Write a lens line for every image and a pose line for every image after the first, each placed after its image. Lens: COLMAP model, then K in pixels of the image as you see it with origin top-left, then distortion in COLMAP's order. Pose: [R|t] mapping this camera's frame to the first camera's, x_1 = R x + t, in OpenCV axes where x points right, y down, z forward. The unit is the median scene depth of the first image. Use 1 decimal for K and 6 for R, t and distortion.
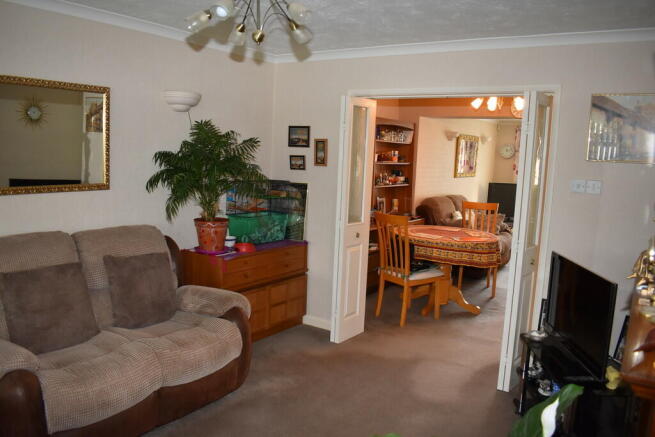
lens RADIAL K [[519.8, 0, 325.0], [0, 519.8, 217.0], [0, 0, 1]] dist [-0.075053, -0.003576]
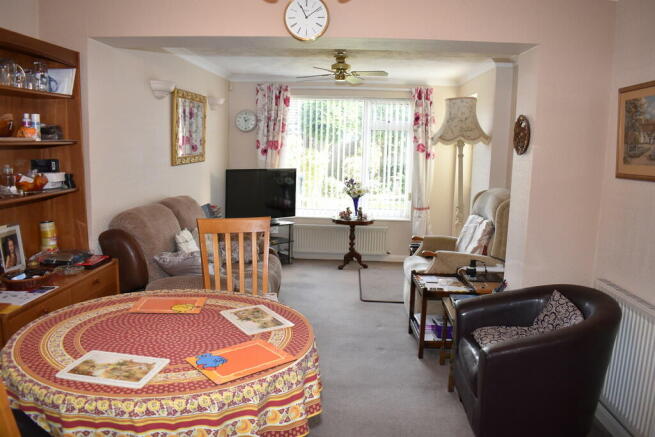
lens RADIAL K [[519.8, 0, 323.7], [0, 519.8, 222.0], [0, 0, 1]] dist [-0.075053, -0.003576]
pose [[0.856690, -0.098715, 0.506298, 0.112744], [0.074716, 0.994914, 0.067559, -0.045471], [-0.510392, -0.020048, 0.859708, 0.479280]]
